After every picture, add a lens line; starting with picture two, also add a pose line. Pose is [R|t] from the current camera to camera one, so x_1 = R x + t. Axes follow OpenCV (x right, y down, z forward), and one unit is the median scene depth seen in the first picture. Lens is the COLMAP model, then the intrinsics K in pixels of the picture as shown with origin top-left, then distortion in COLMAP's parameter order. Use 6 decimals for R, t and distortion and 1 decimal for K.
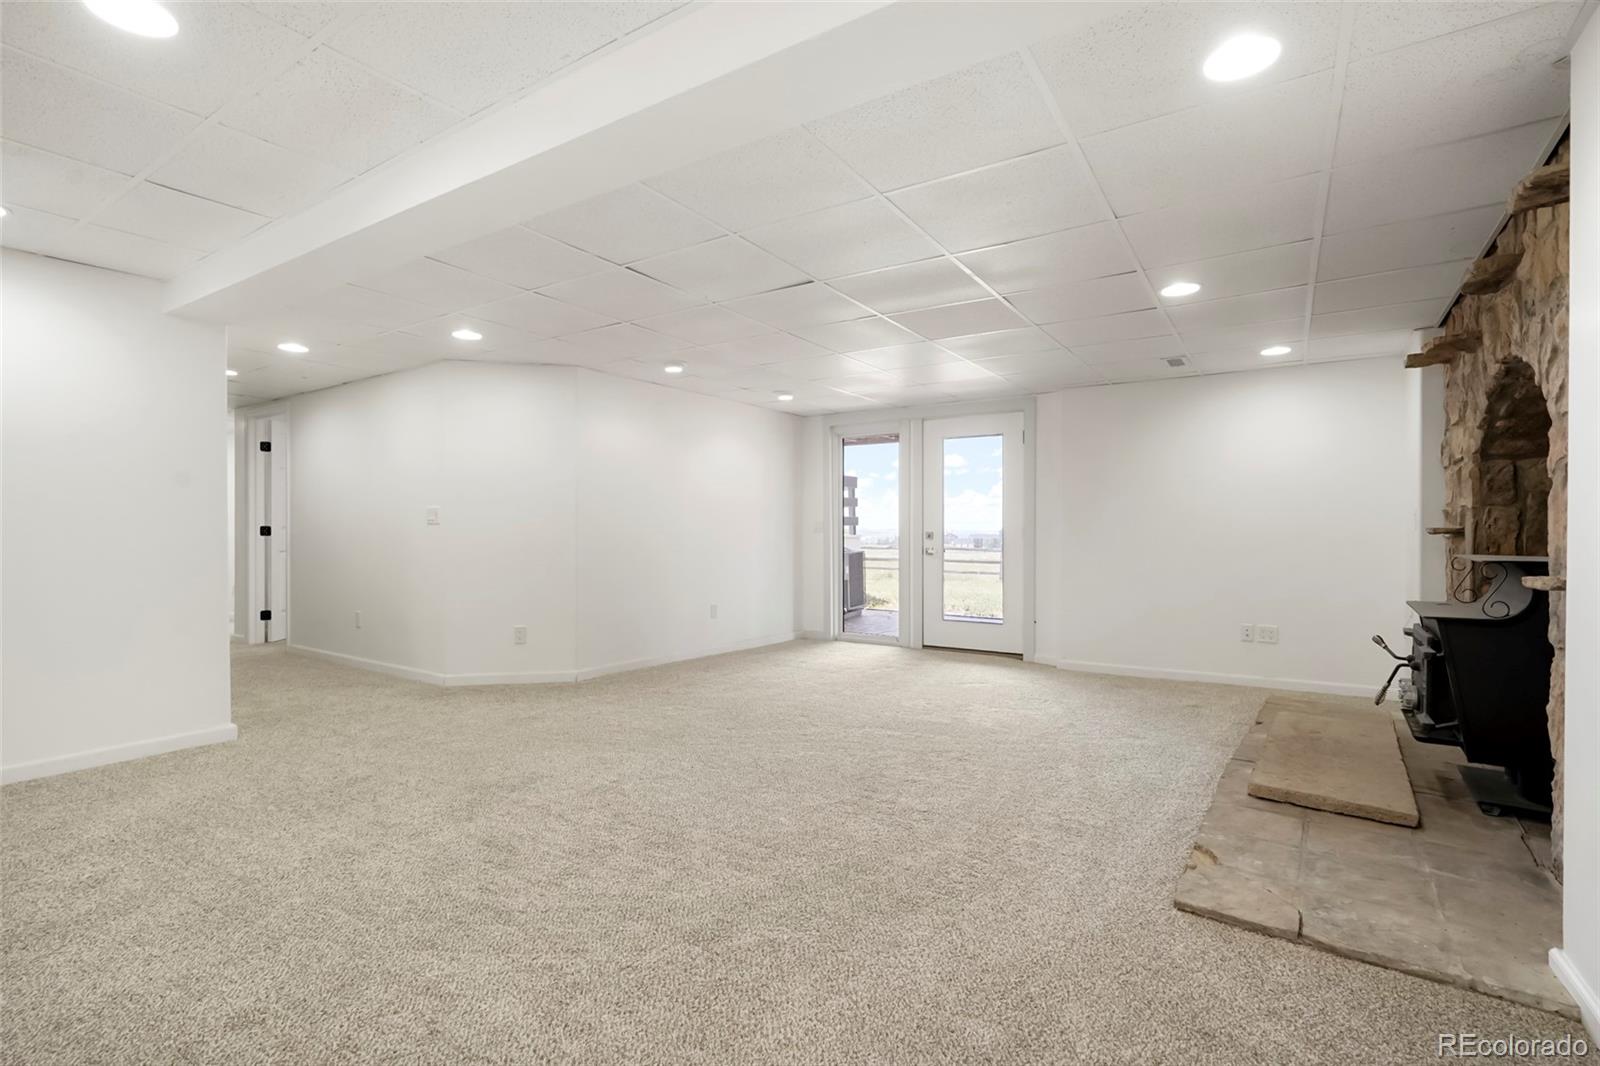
lens RADIAL K [[731.3, 0, 800.8], [0, 731.3, 532.1], [0, 0, 1]] dist [0.000459, 0.000247]
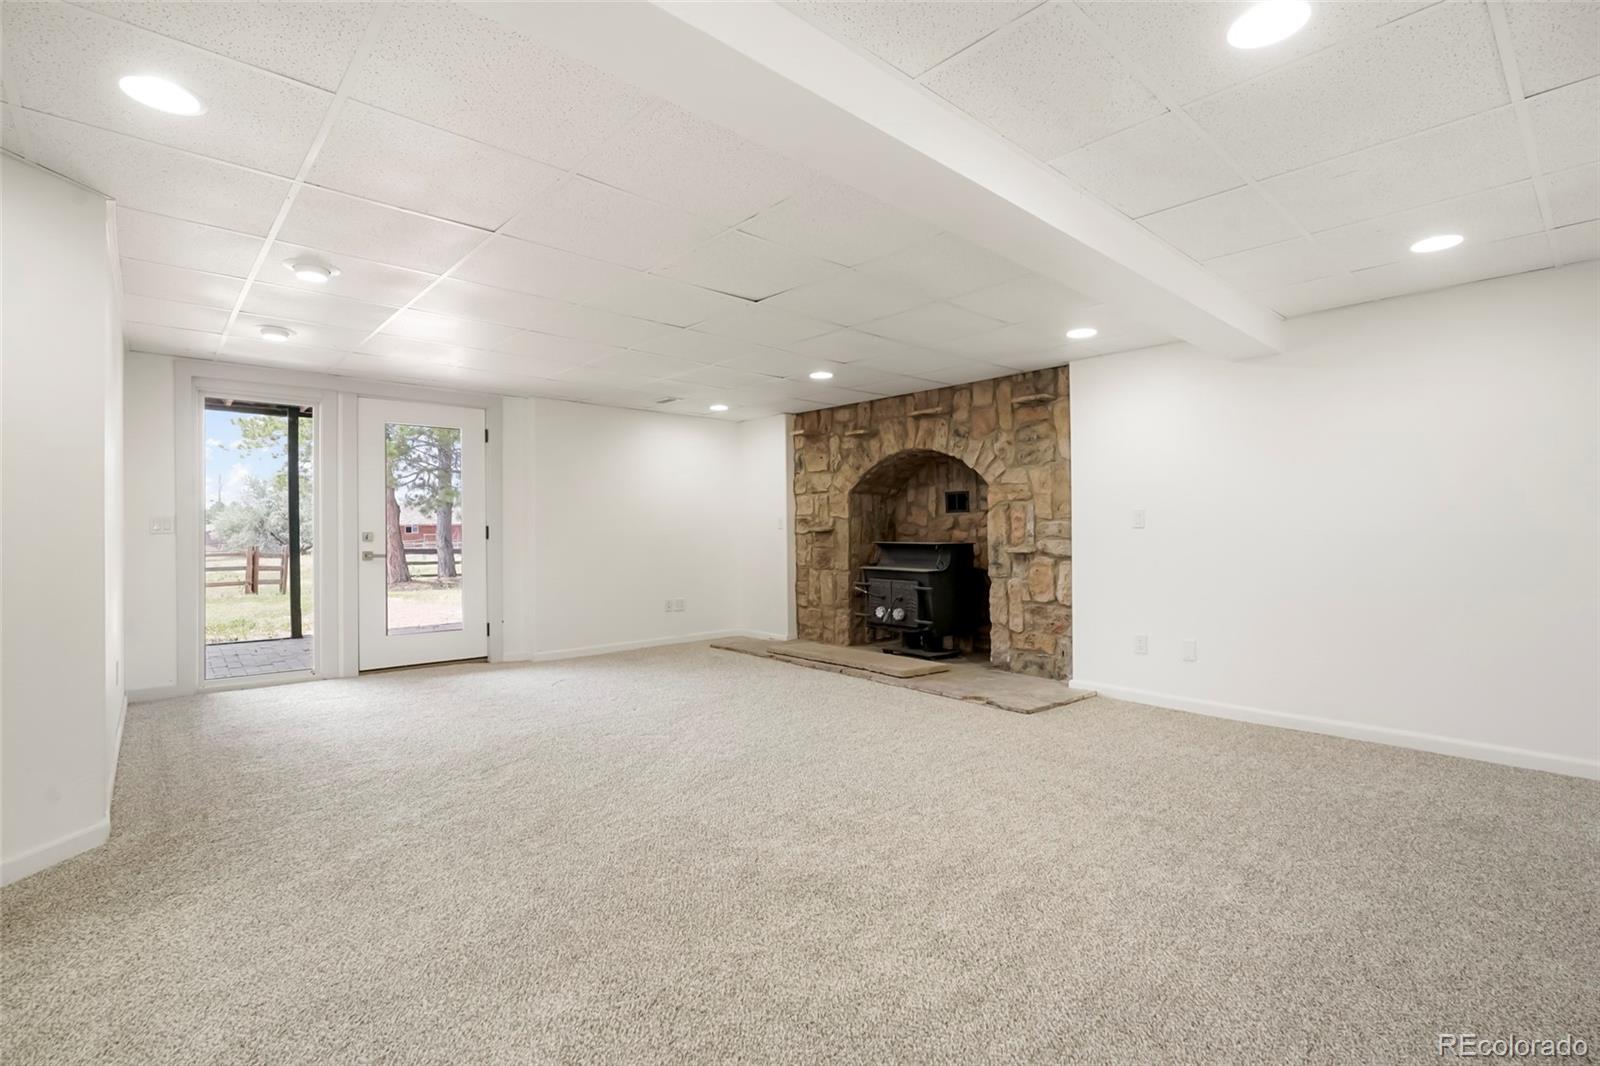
lens RADIAL K [[731.3, 0, 797.2], [0, 731.3, 531.2], [0, 0, 1]] dist [0.000459, 0.000247]
pose [[0.269092, -0.001534, 0.963113, -0.529528], [0.004702, 0.999989, 0.000279, 0.000361], [-0.963103, 0.004453, 0.269096, 0.331369]]
